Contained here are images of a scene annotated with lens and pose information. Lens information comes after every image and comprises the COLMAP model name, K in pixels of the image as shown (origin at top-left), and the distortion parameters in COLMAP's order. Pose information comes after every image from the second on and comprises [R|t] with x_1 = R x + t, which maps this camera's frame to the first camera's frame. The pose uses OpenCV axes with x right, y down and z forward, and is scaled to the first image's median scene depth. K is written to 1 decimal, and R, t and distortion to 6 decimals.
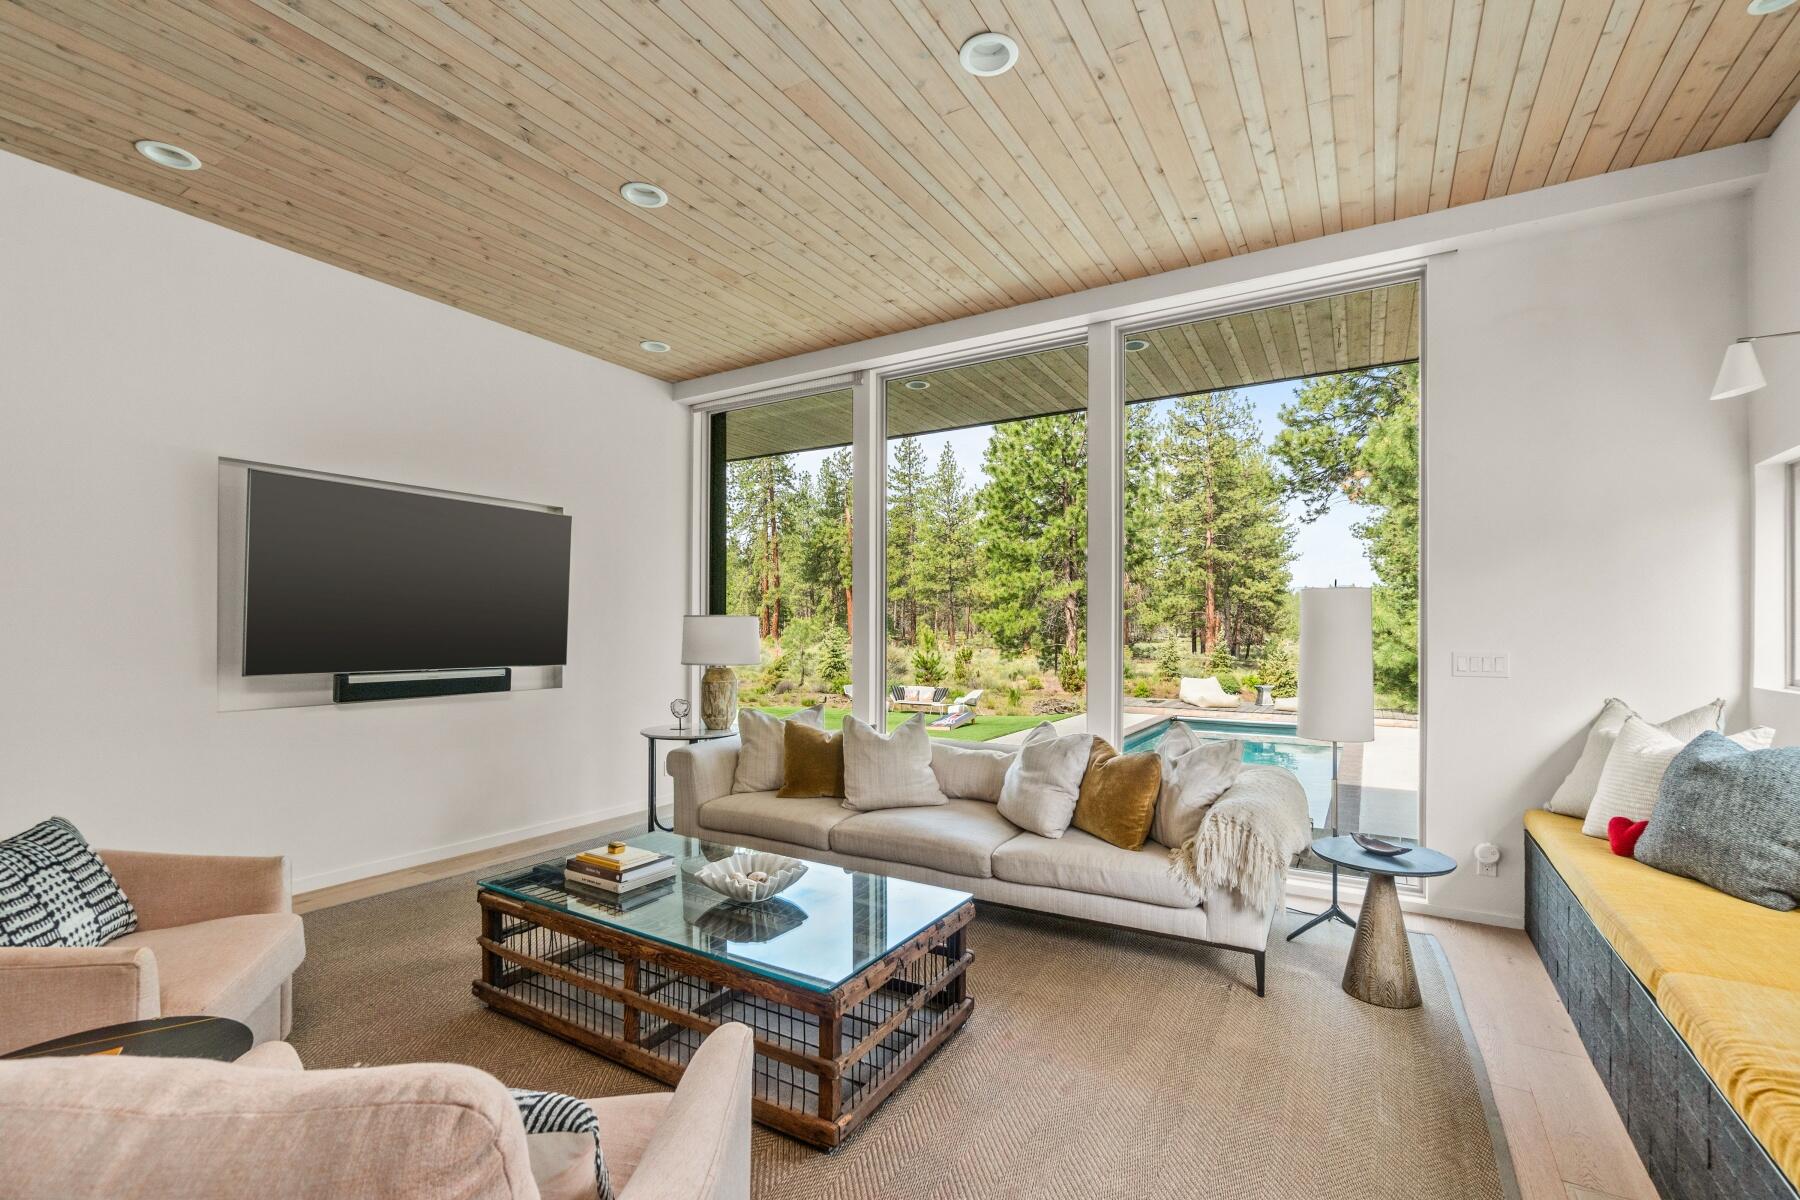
lens RADIAL K [[783.8, 0, 900.3], [0, 783.8, 636.9], [0, 0, 1]] dist [-0.000103, -0.000181]
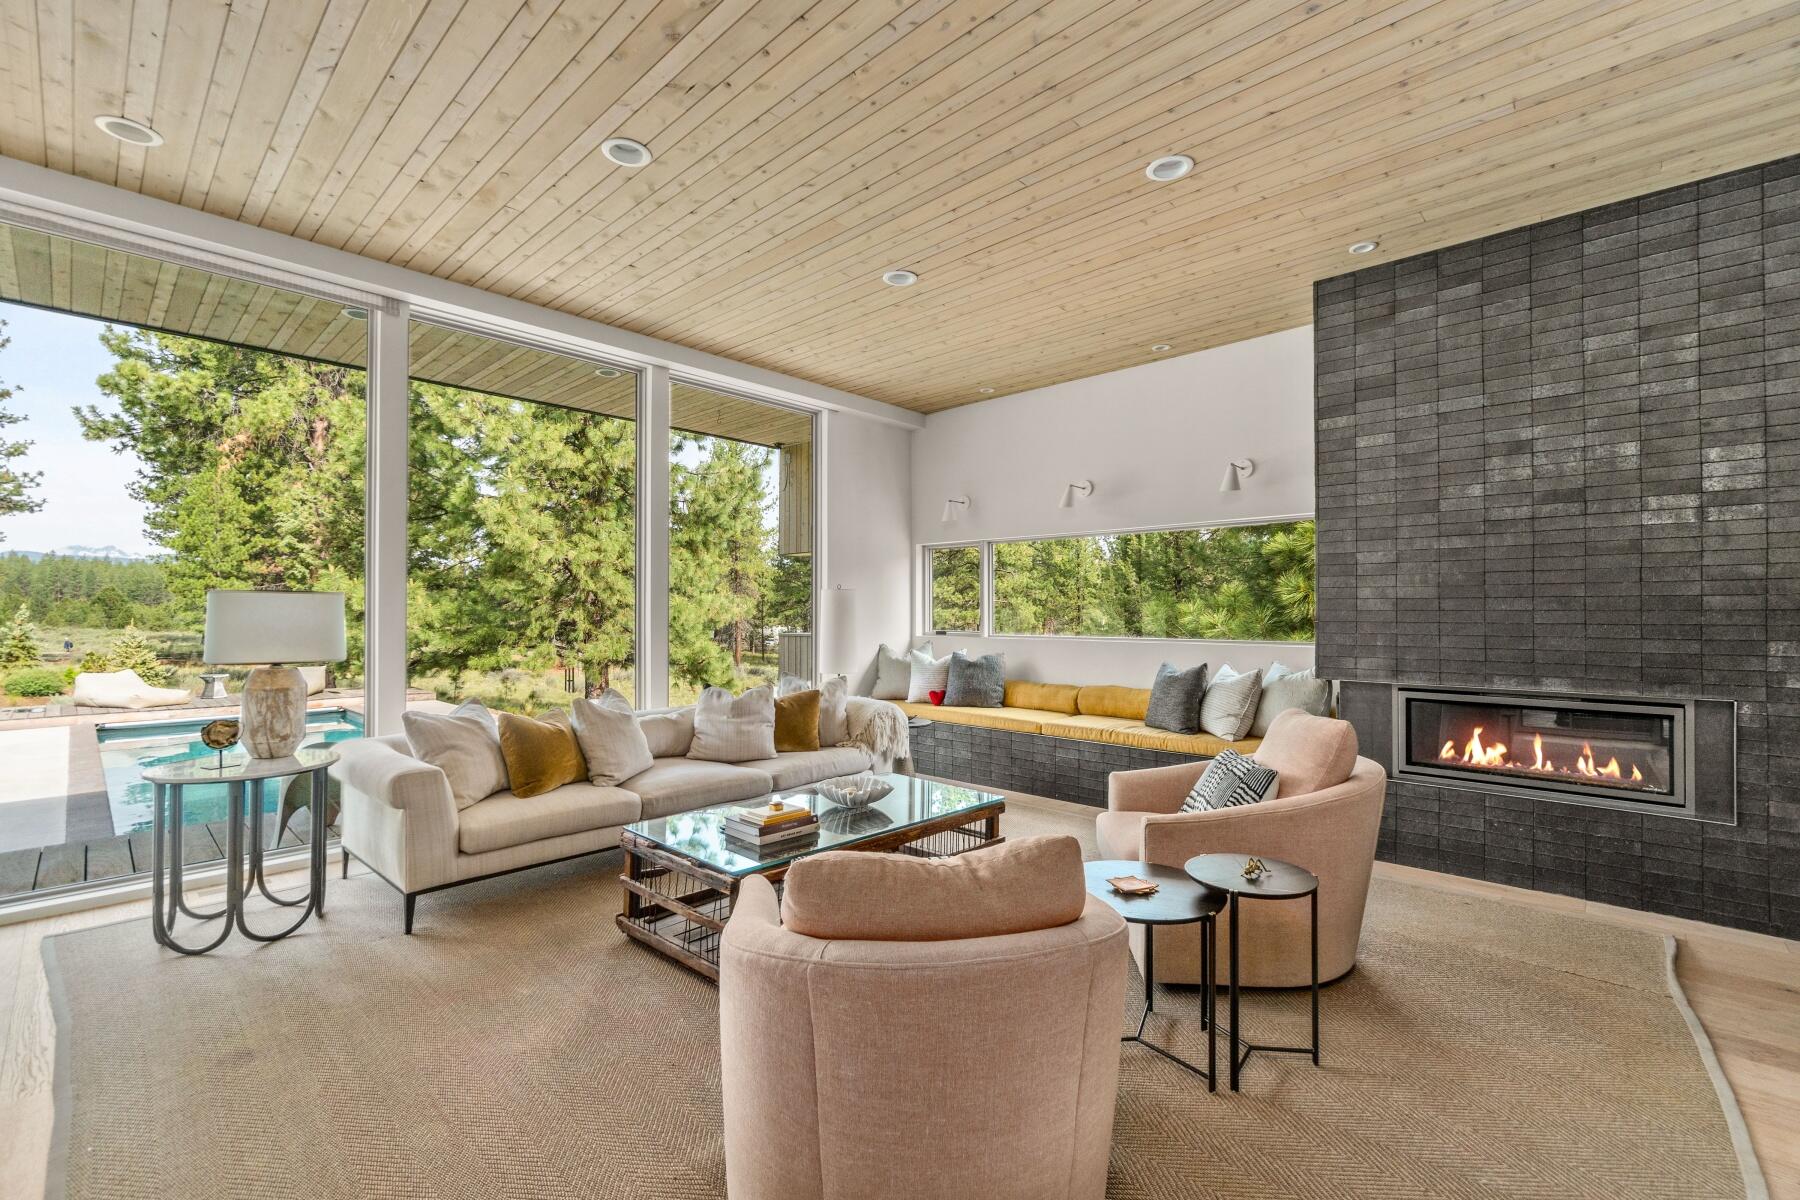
lens RADIAL K [[780.4, 0, 900.0], [0, 780.4, 600.0], [0, 0, 1]] dist [0.000078, 0.000031]
pose [[0.211022, 0.021924, 0.977235, -0.956212], [0.025499, 0.999285, -0.027925, 0.015255], [-0.977149, 0.030812, 0.210312, 0.409952]]
